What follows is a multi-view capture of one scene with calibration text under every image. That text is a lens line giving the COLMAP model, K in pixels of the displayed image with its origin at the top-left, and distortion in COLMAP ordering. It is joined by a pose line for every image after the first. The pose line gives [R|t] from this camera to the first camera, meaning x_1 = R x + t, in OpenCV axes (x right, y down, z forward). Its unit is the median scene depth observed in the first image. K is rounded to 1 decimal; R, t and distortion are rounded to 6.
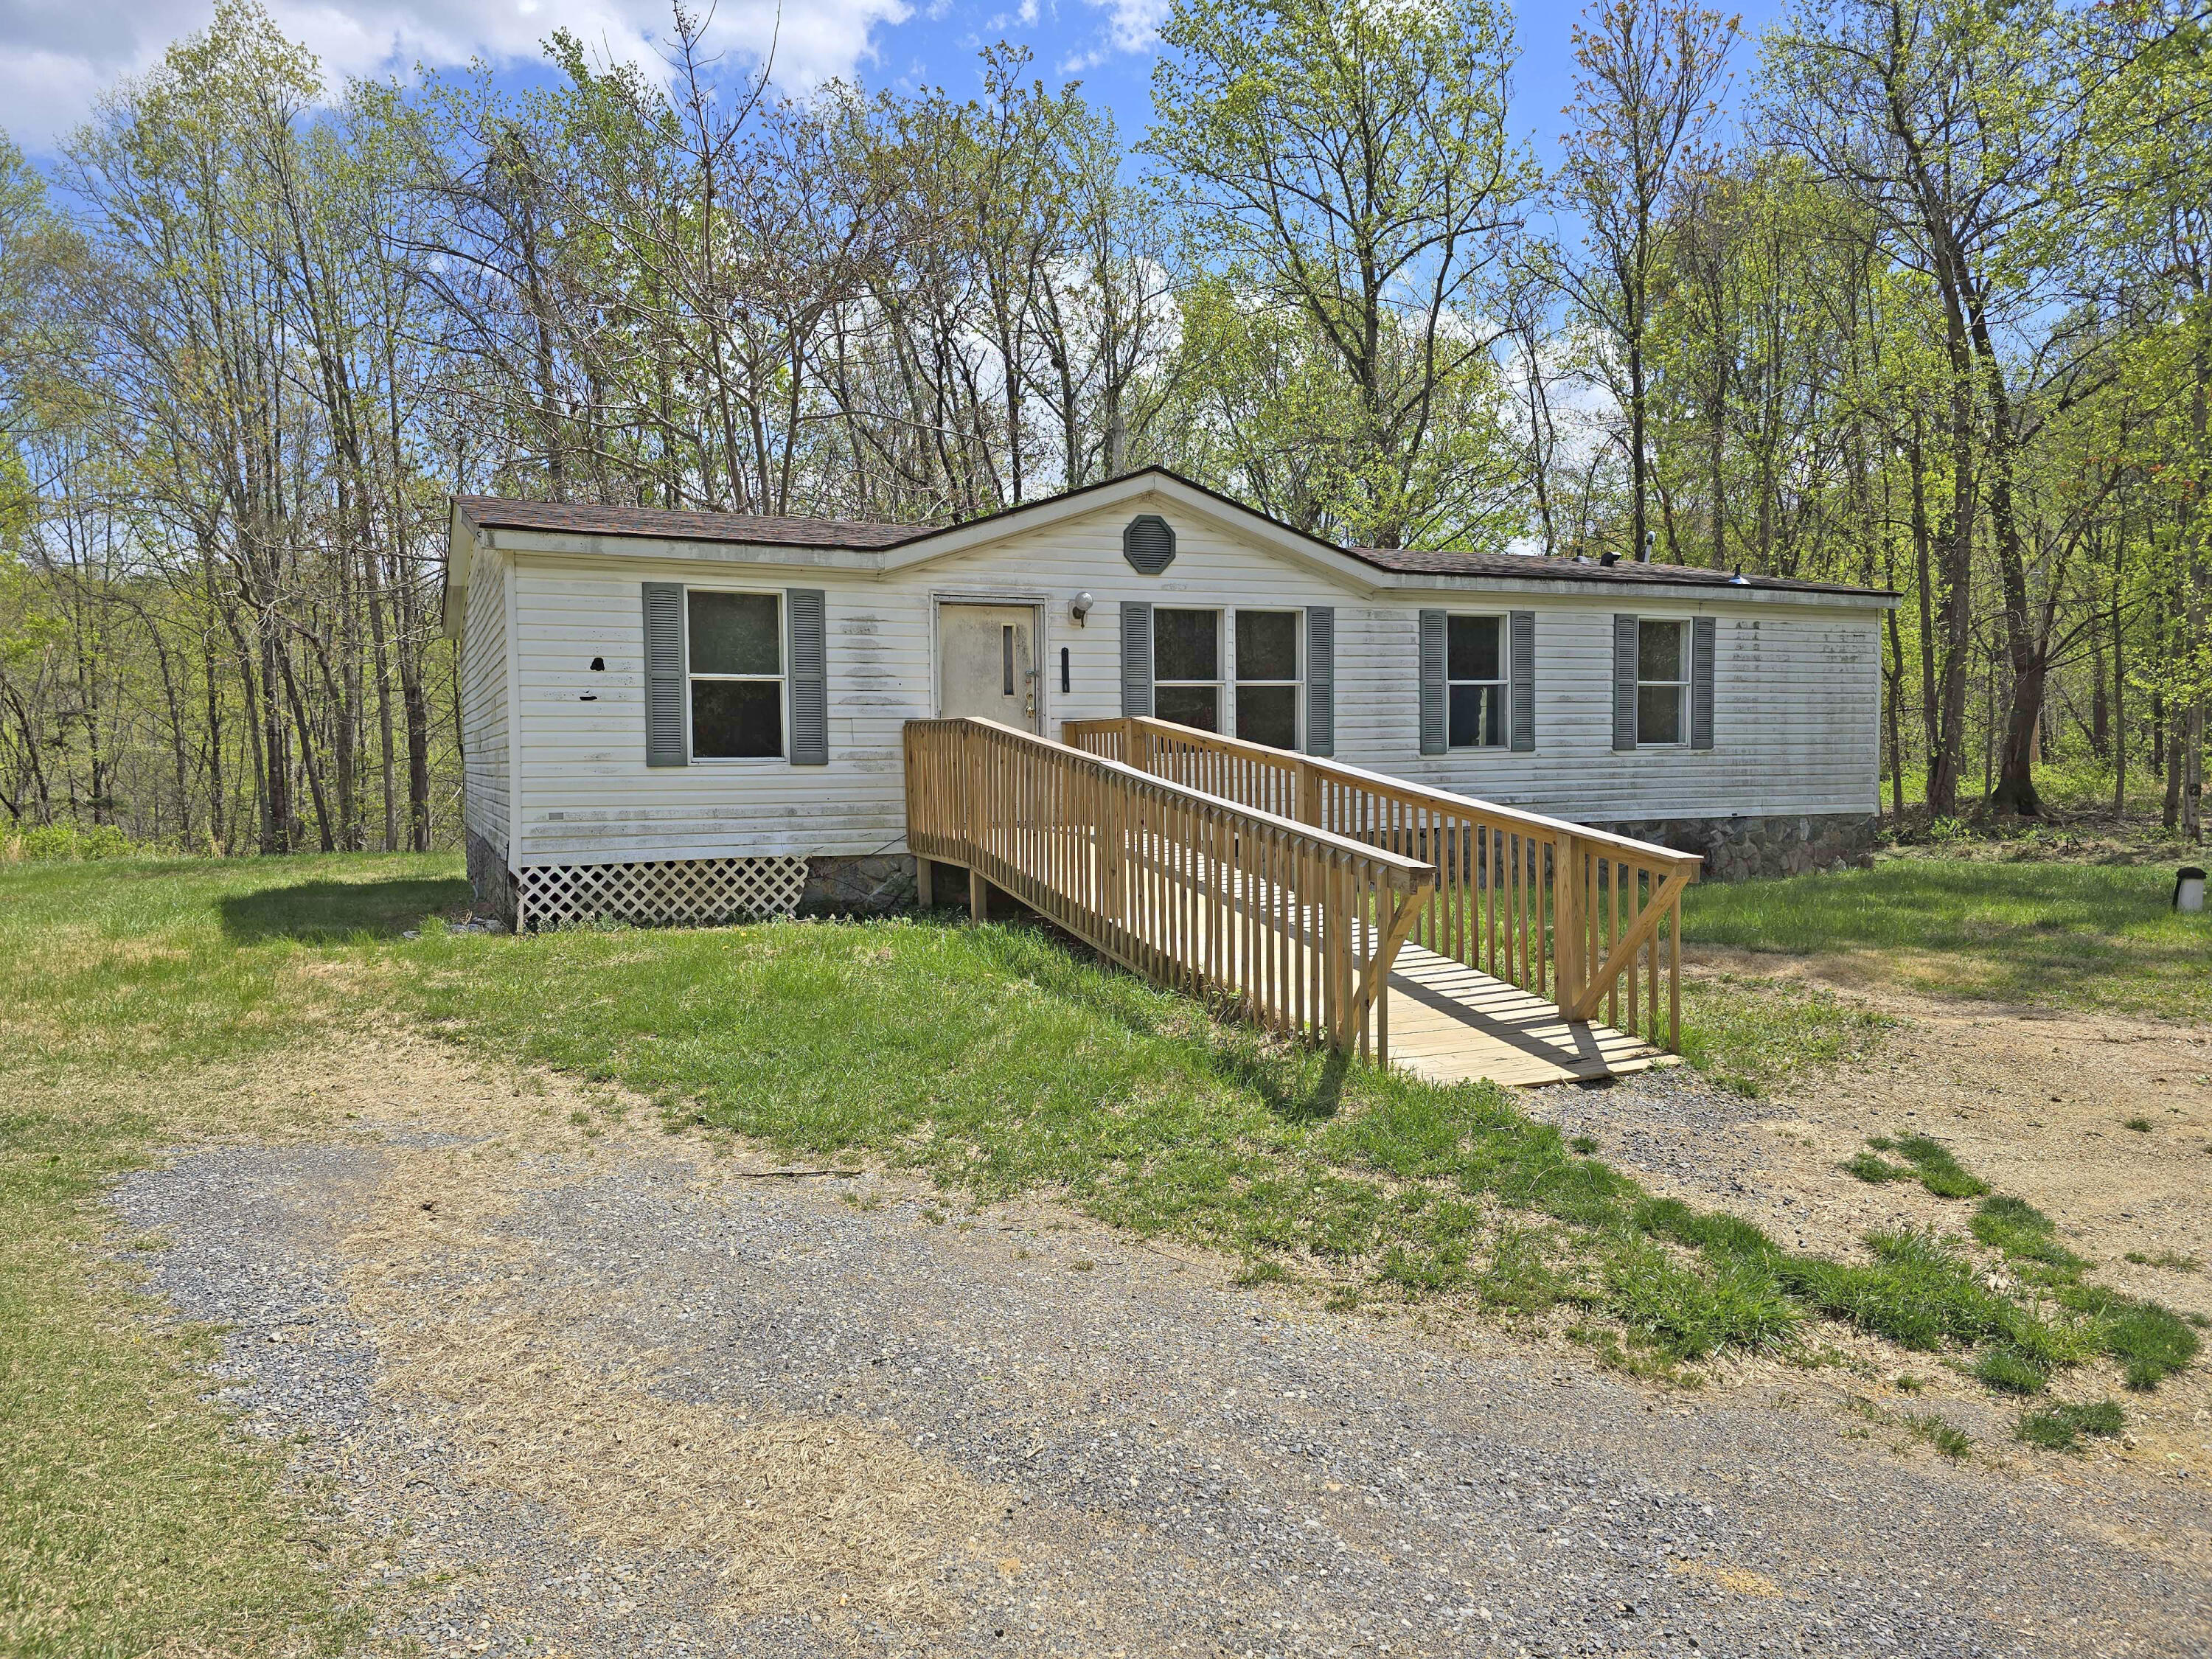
lens RADIAL K [[1467.8, 0, 1106.9], [0, 1467.8, 824.8], [0, 0, 1]] dist [0.048013, -0.038902]
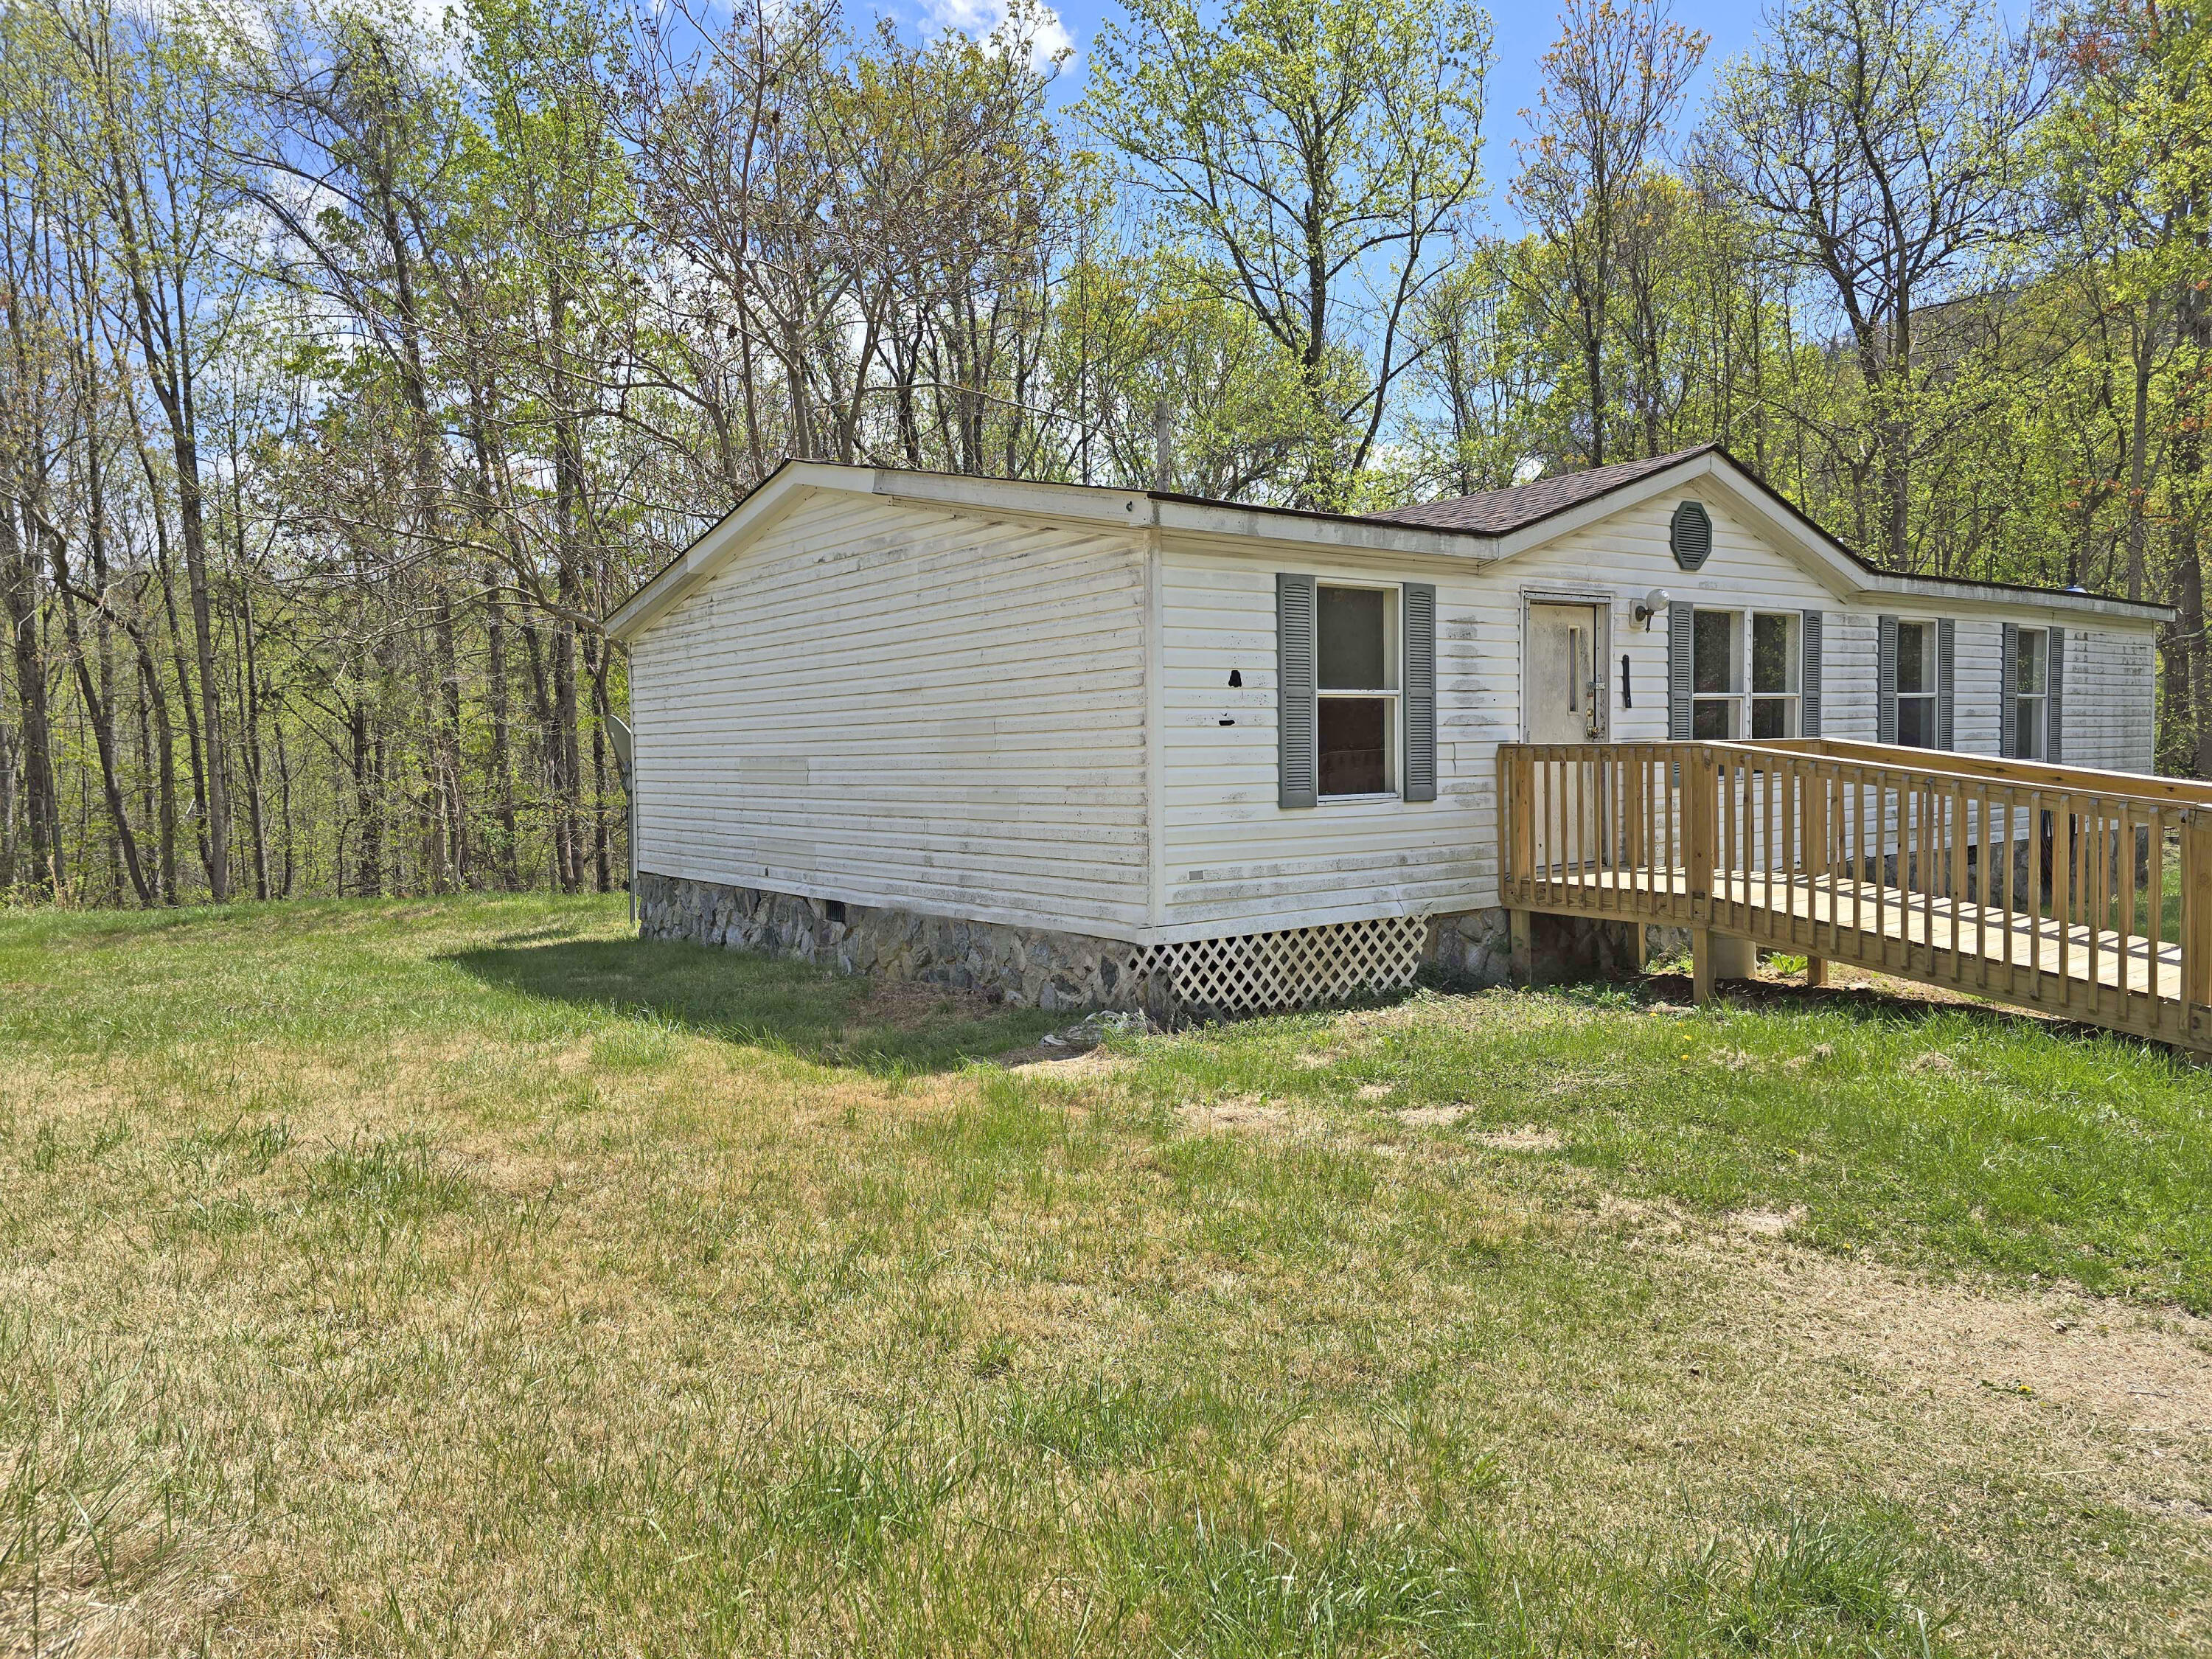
lens RADIAL K [[1467.8, 0, 1101.8], [0, 1467.8, 831.6], [0, 0, 1]] dist [0.048013, -0.038902]
pose [[0.980653, -0.013460, 0.195291, -0.529675], [0.010640, 0.999824, 0.015480, -0.038318], [-0.195465, -0.013102, 0.980623, 0.240170]]
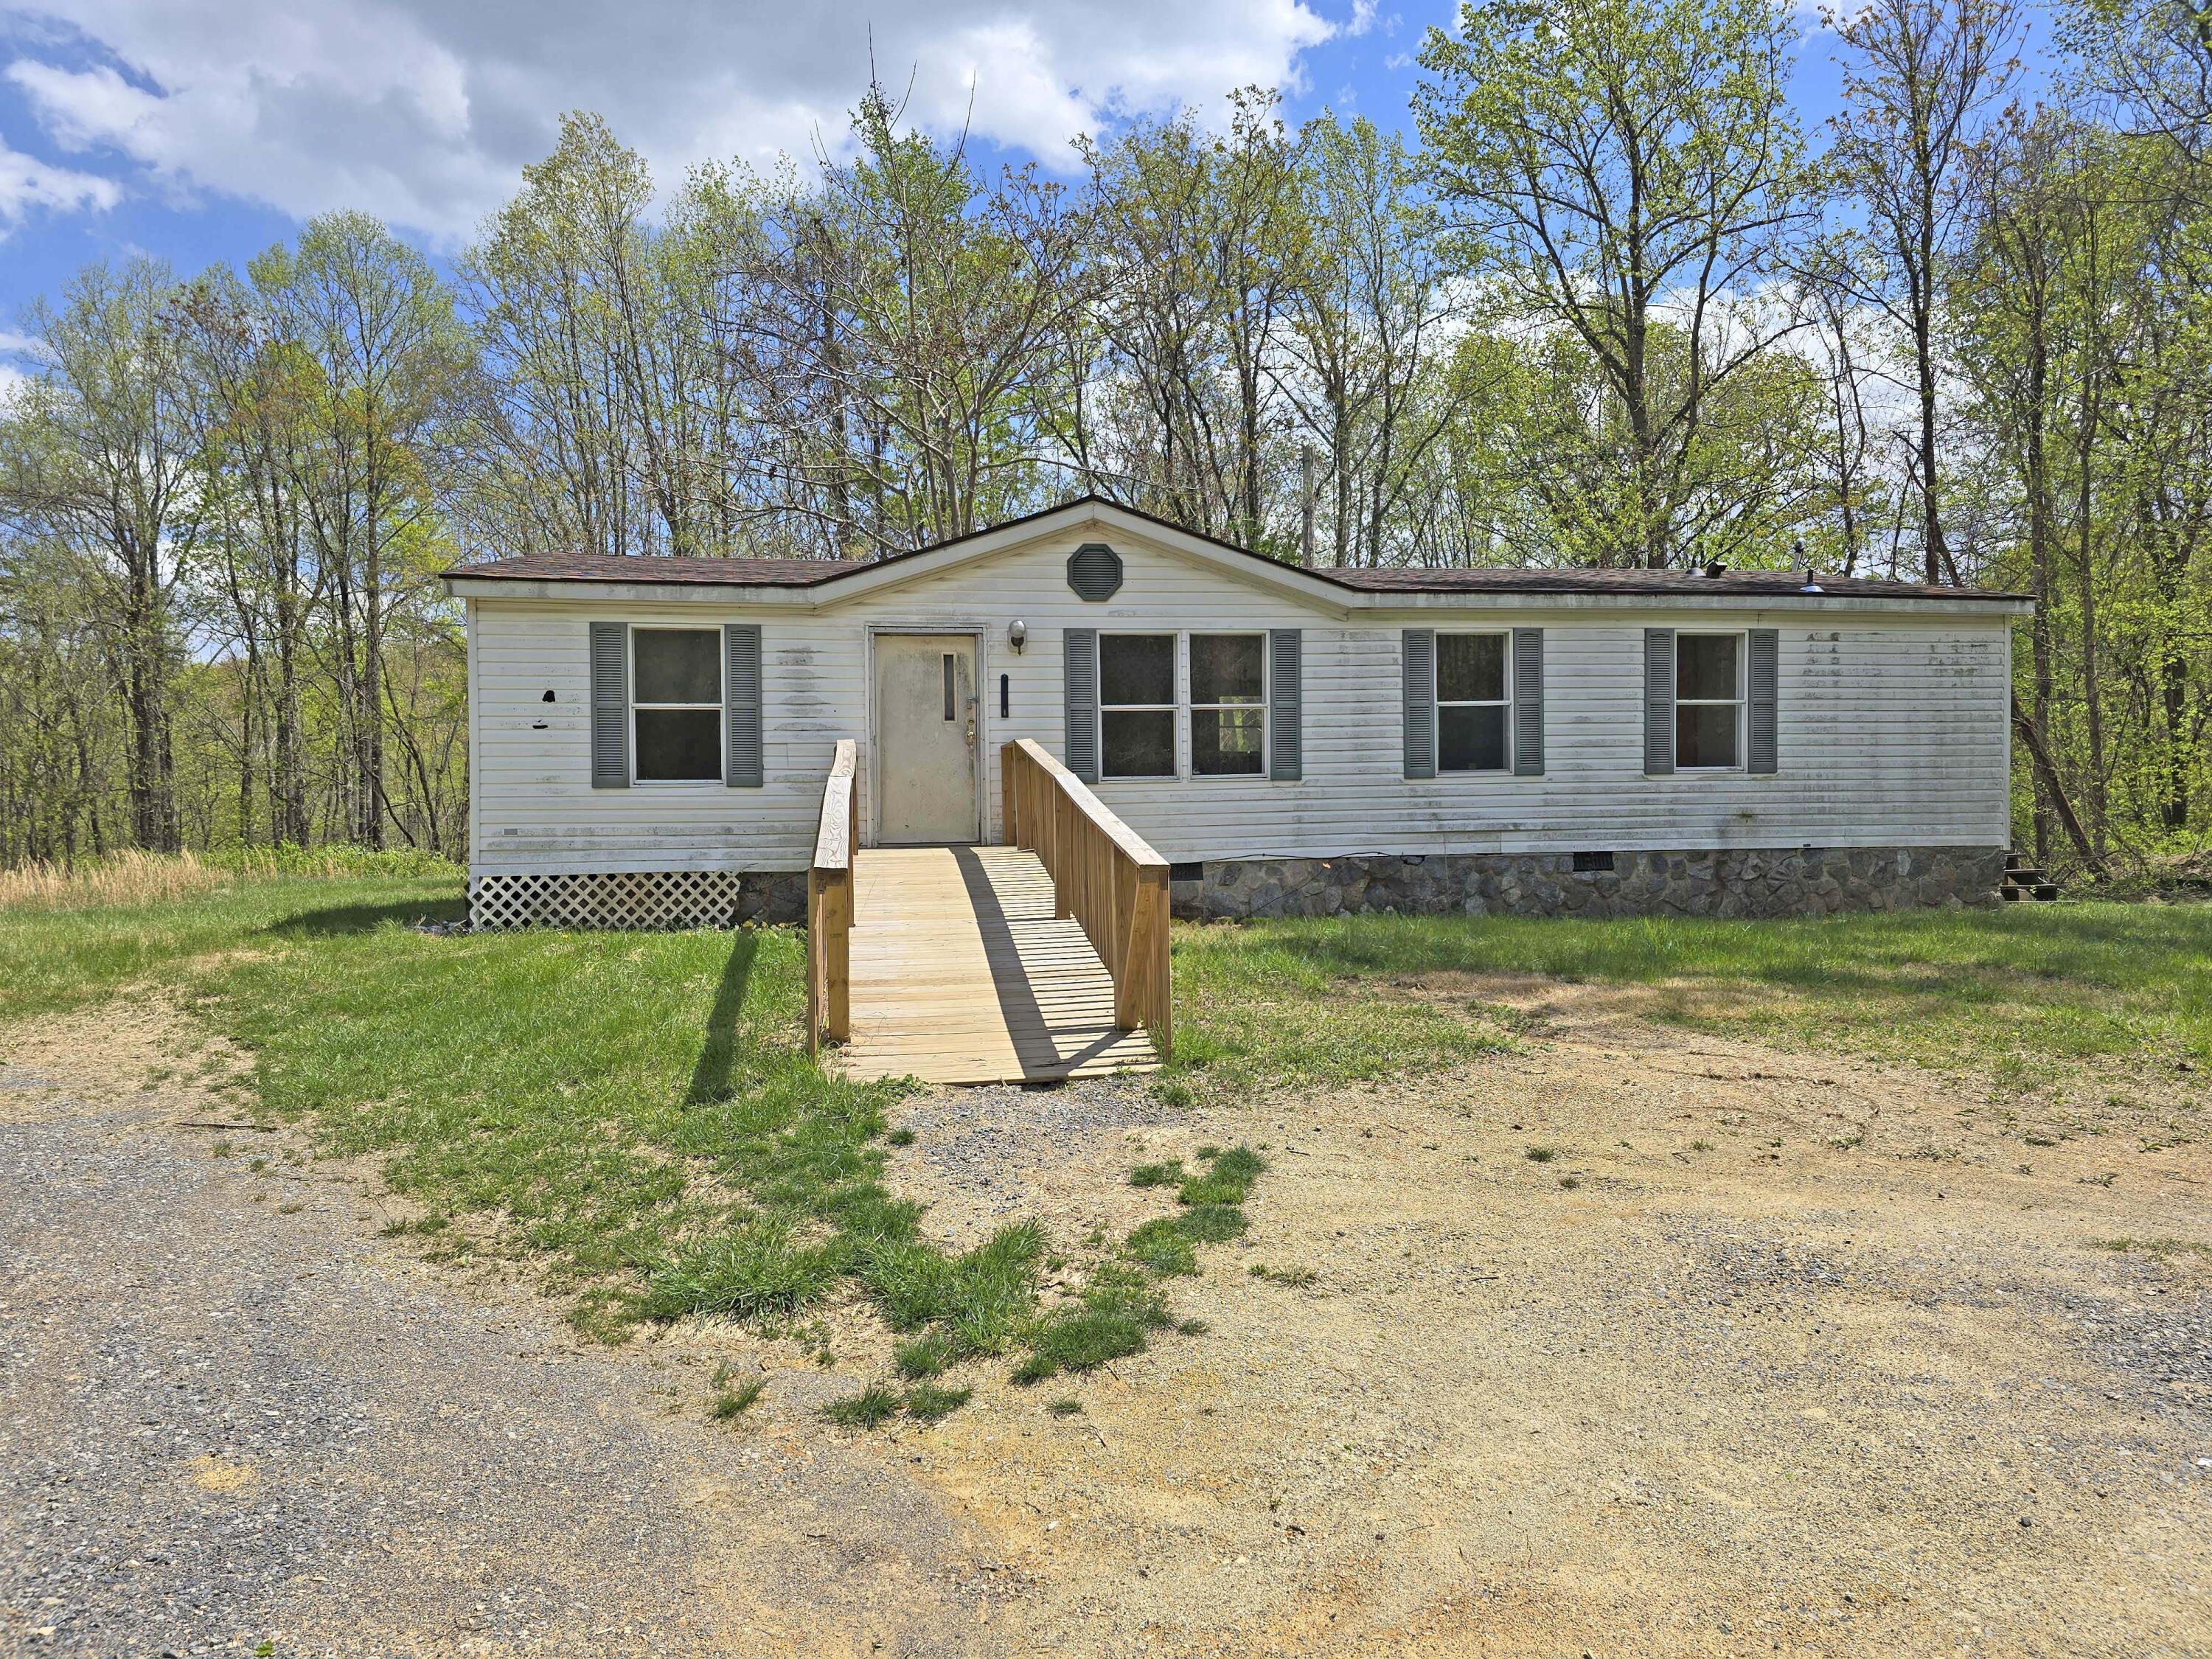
lens RADIAL K [[1467.8, 0, 1115.6], [0, 1467.8, 840.0], [0, 0, 1]] dist [0.048013, -0.038902]
pose [[0.970608, 0.007292, -0.240556, 0.319798], [-0.011036, 0.999838, -0.014219, 0.010483], [0.240413, 0.016456, 0.970531, 0.018375]]
